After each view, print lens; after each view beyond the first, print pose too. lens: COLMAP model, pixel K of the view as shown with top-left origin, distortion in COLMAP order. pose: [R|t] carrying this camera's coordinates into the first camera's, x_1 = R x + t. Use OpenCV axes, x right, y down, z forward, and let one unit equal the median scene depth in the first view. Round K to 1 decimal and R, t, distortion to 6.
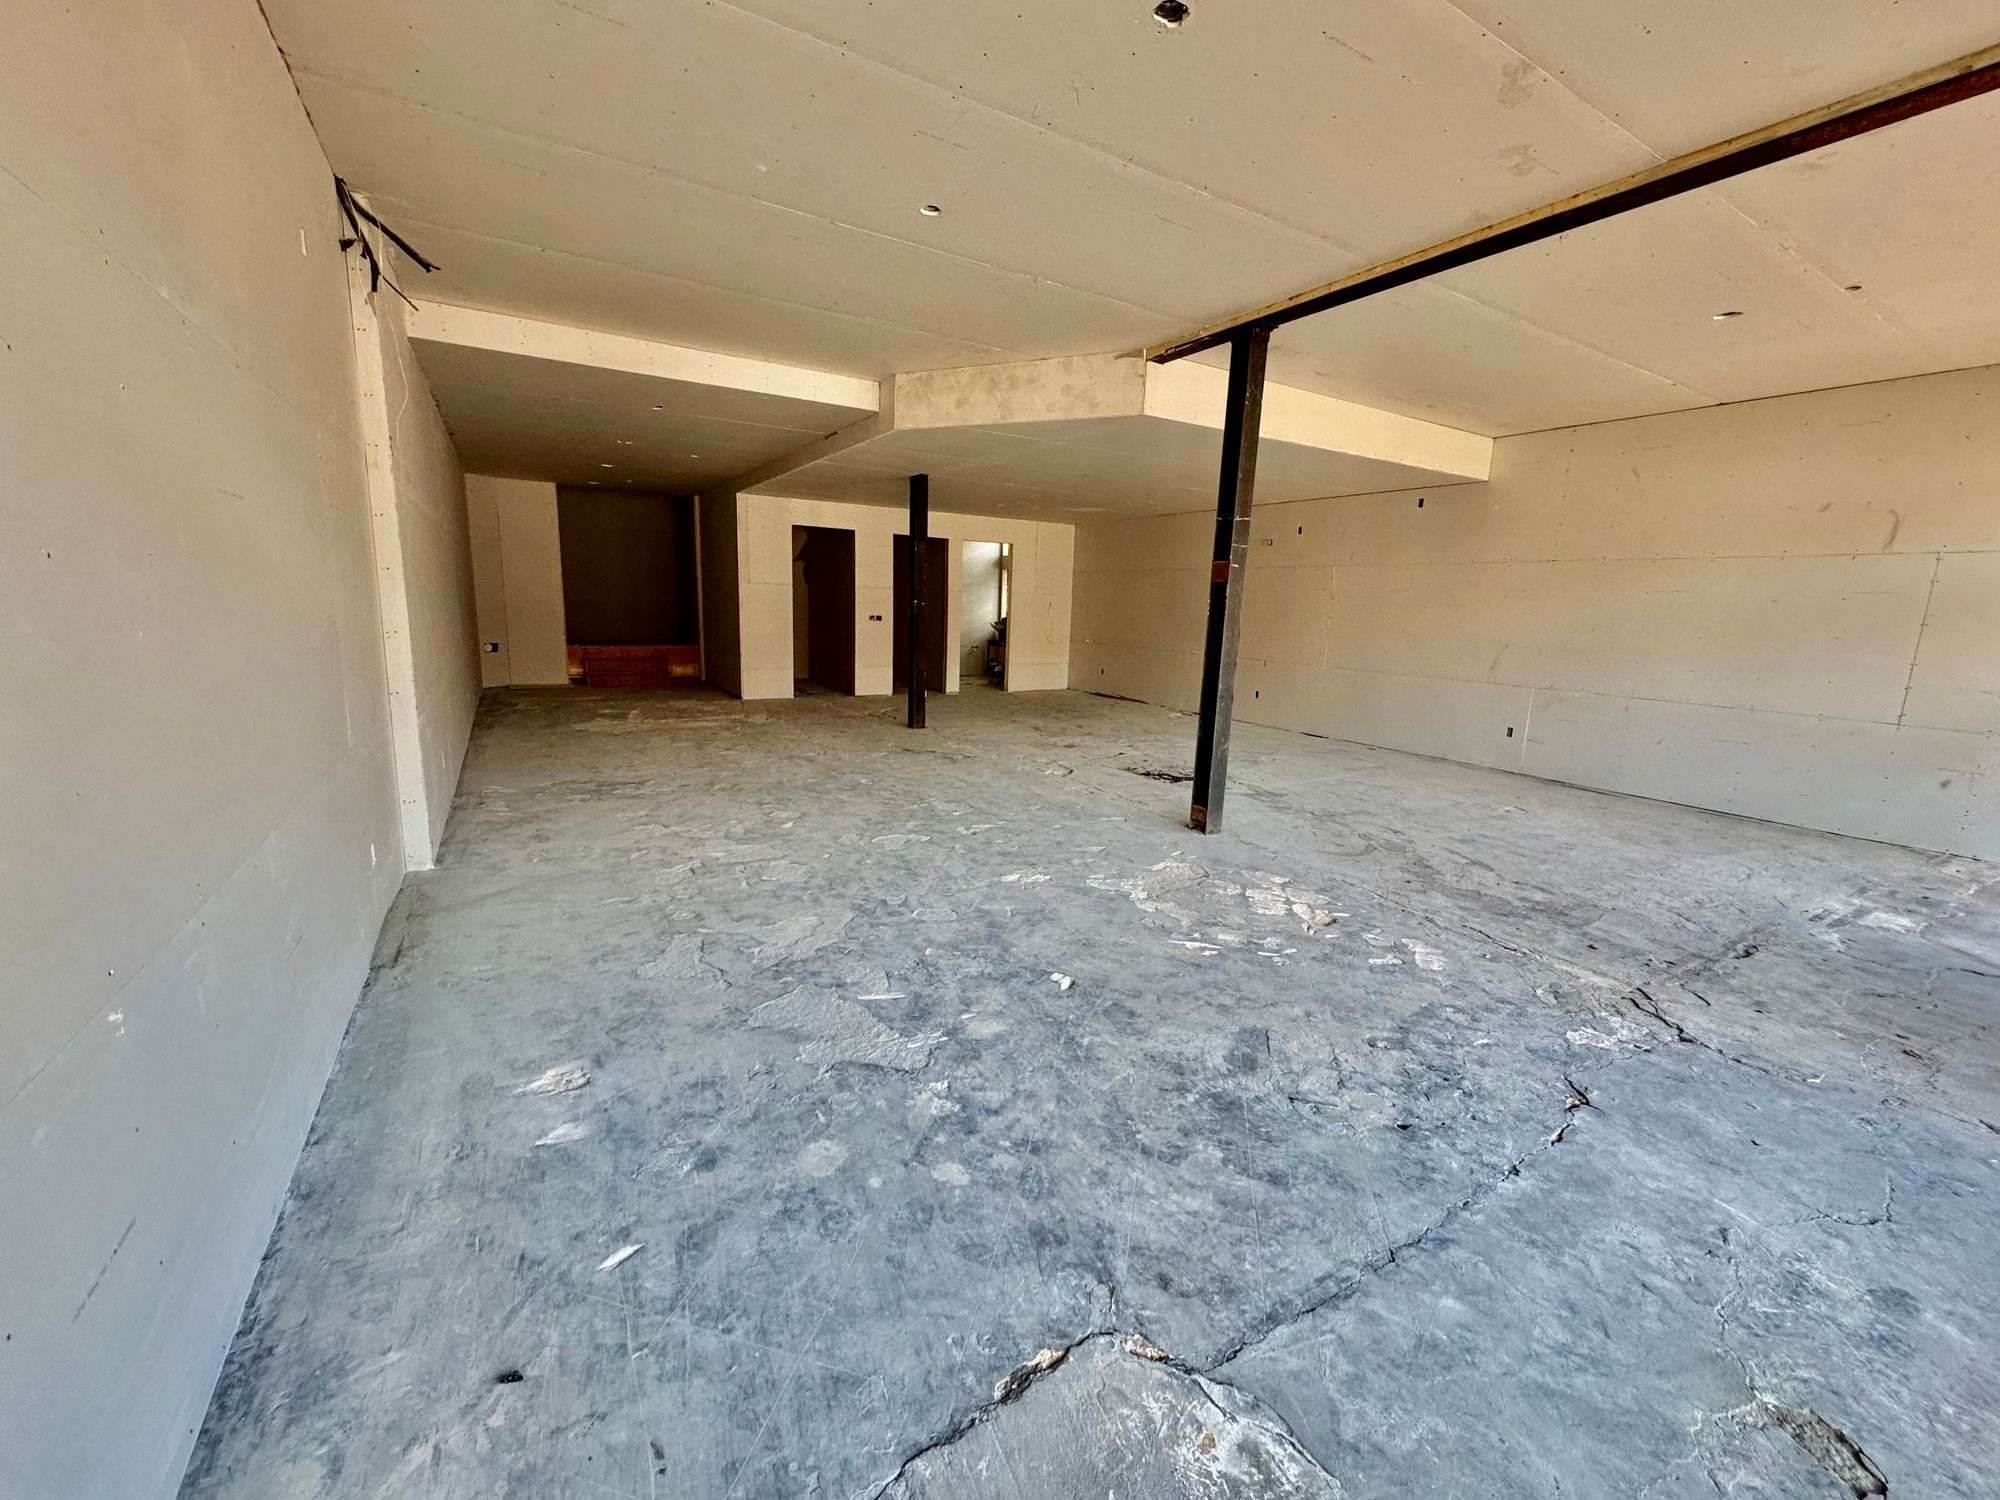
lens RADIAL K [[792.6, 0, 997.1], [0, 792.6, 749.7], [0, 0, 1]] dist [-0.003623, 0.000526]
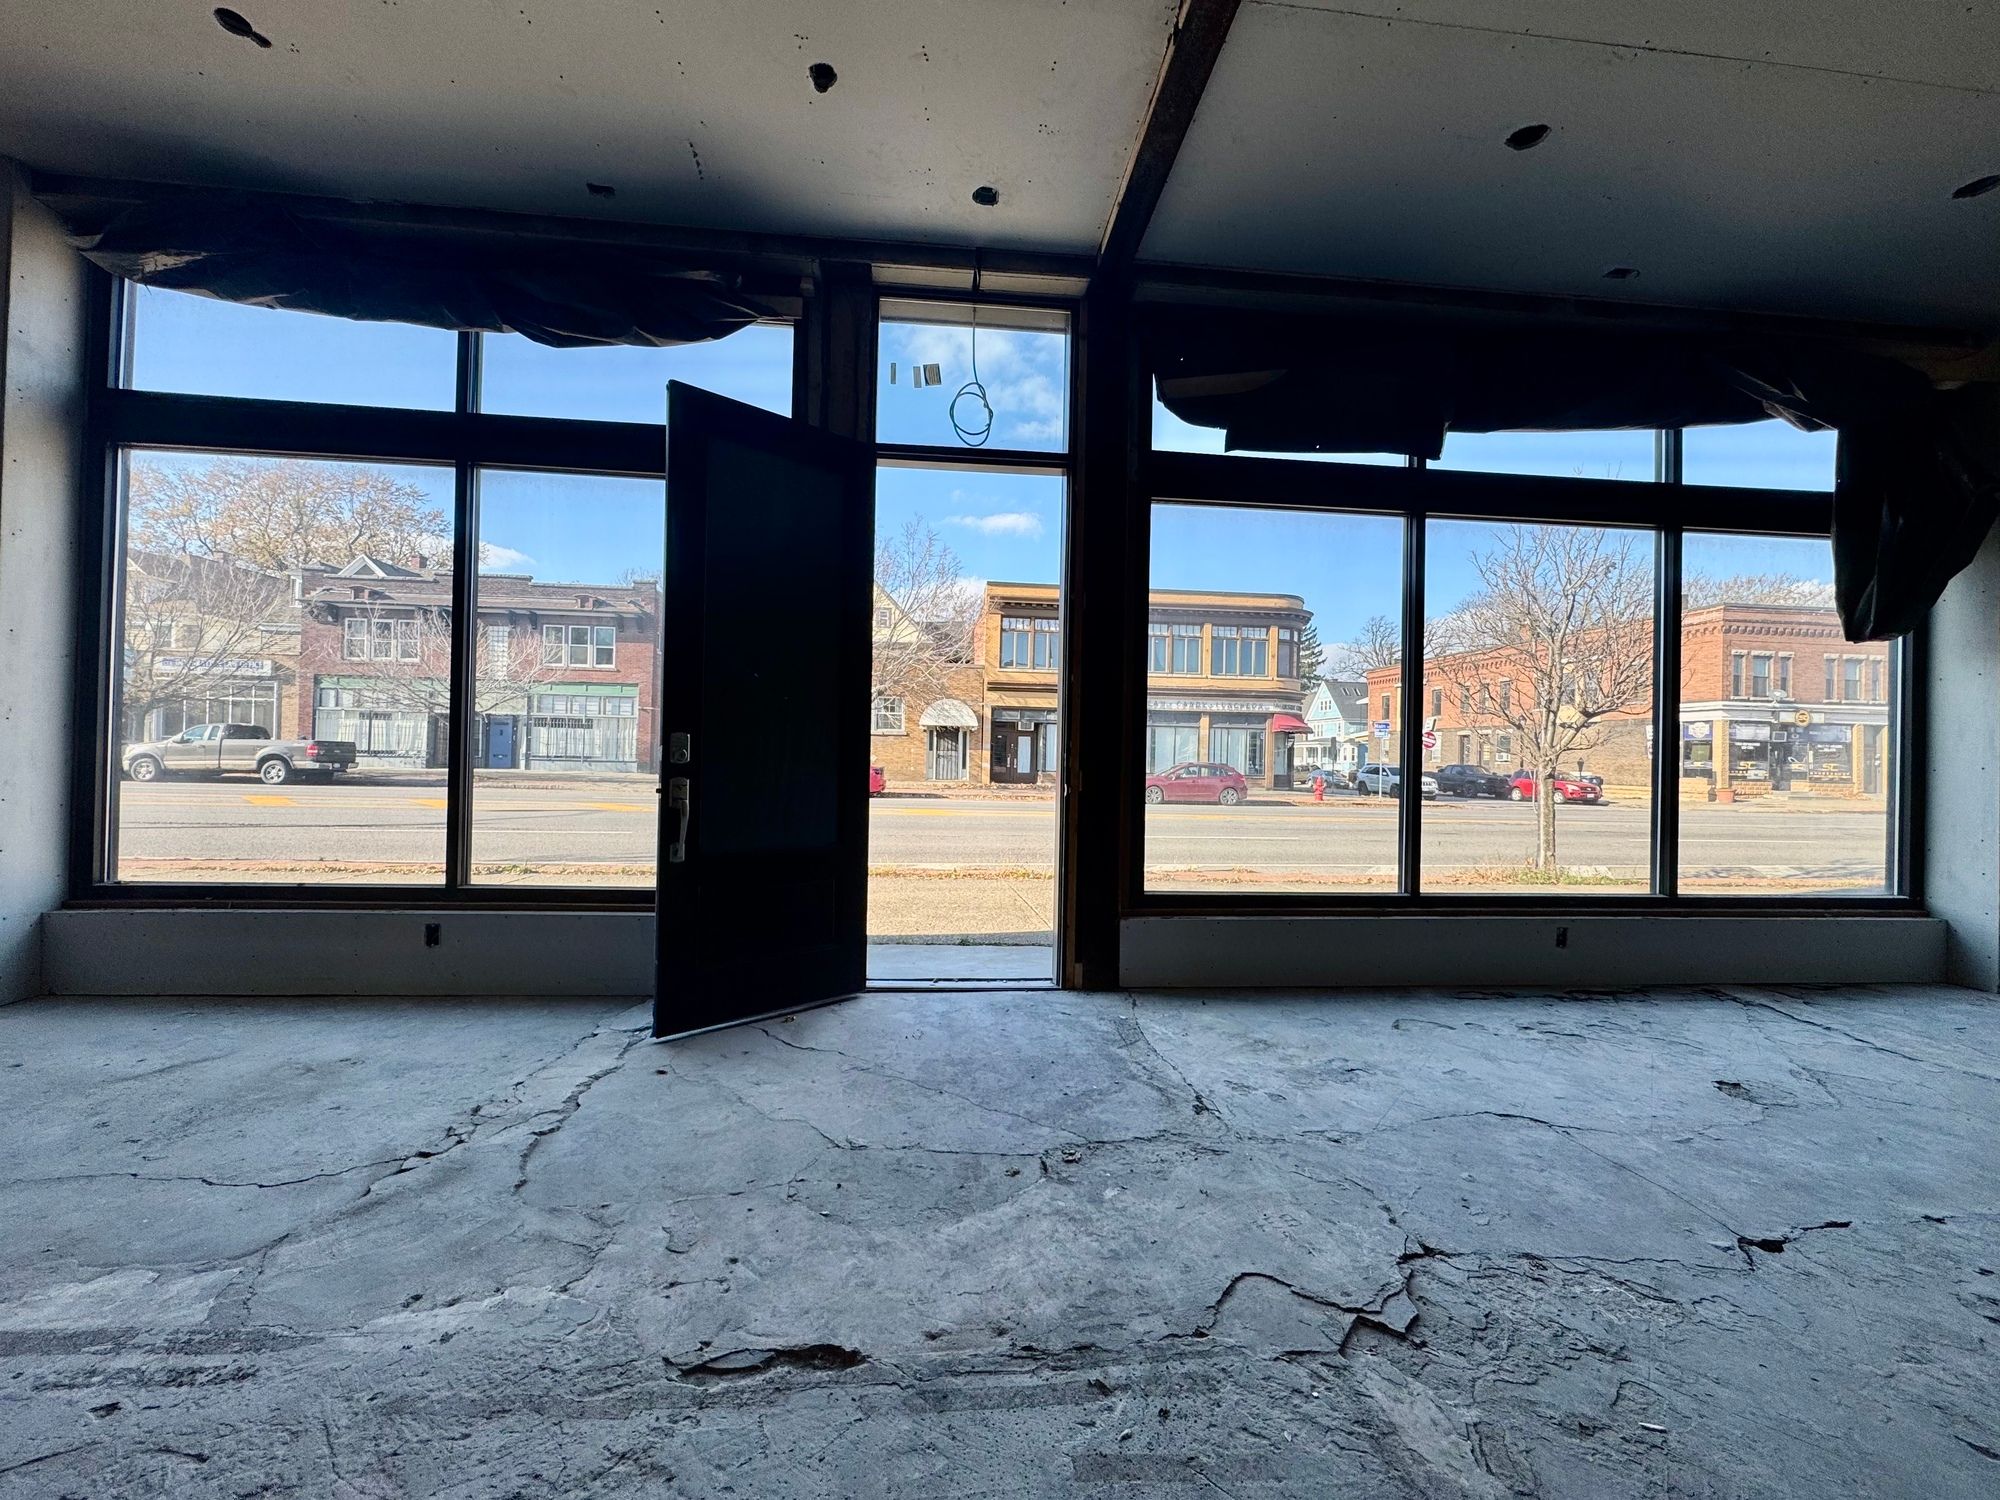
lens RADIAL K [[792.6, 0, 997.1], [0, 792.6, 749.7], [0, 0, 1]] dist [-0.003623, 0.000526]
pose [[-0.900418, -0.049002, 0.432257, 0.794577], [0.030672, 0.984012, 0.175442, -0.092499], [-0.433943, 0.171229, -0.884519, 1.373042]]
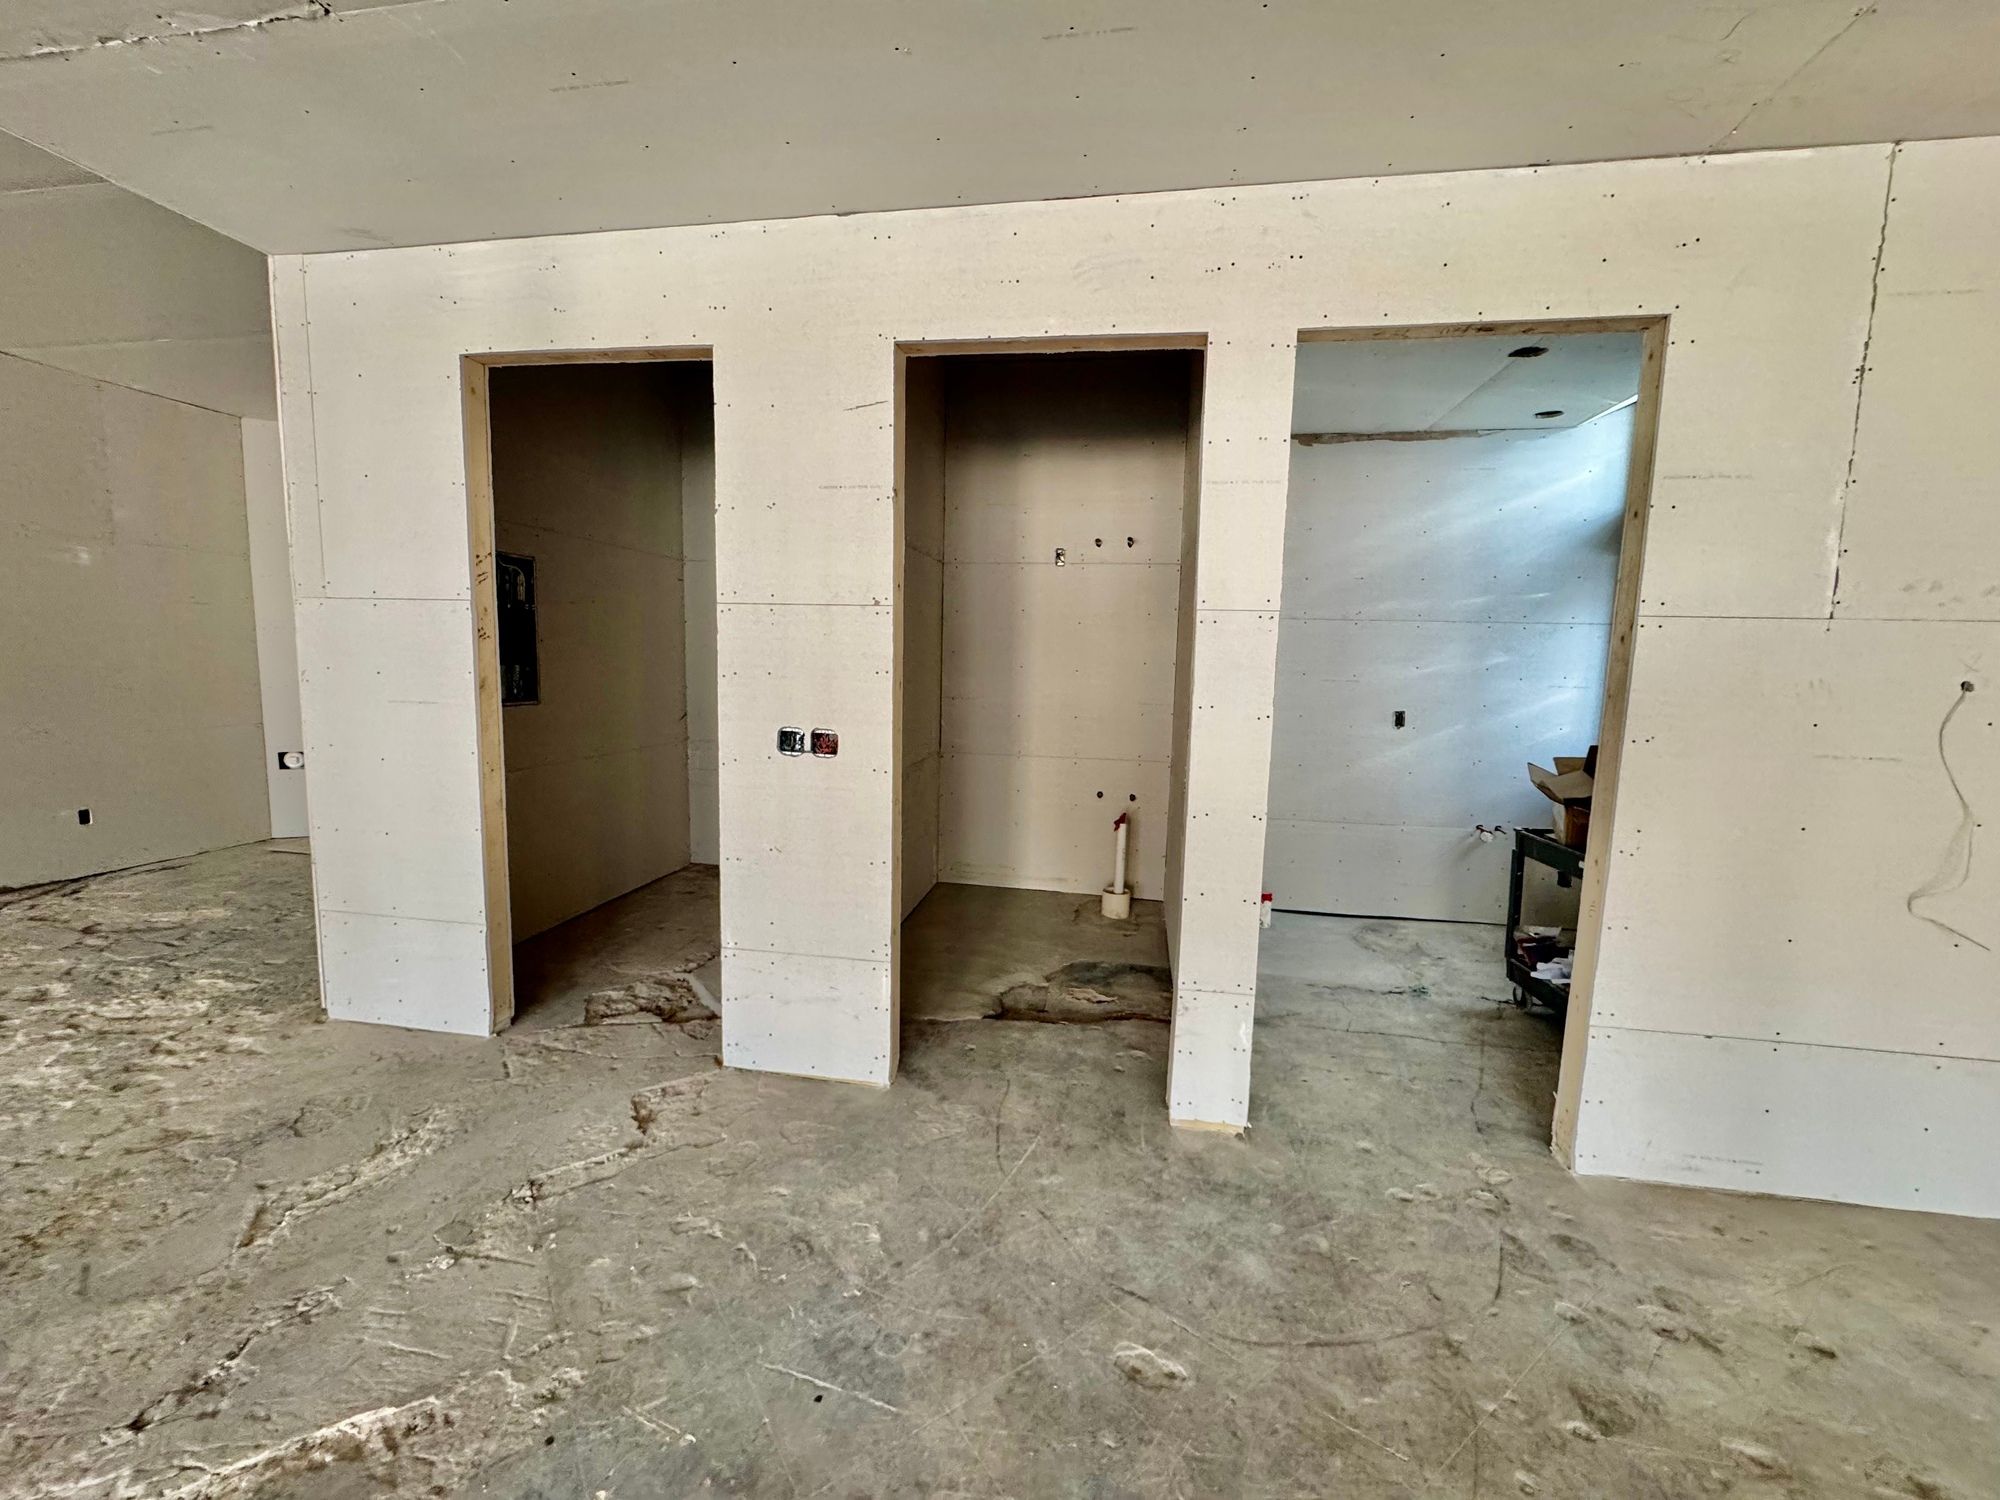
lens RADIAL K [[791.9, 0, 996.8], [0, 791.9, 749.1], [0, 0, 1]] dist [-0.003137, 0.000308]
pose [[0.762354, 0.057838, -0.644570, 0.093616], [-0.122317, 0.990924, -0.055751, -0.557369], [0.635496, 0.121344, 0.762510, 3.039428]]
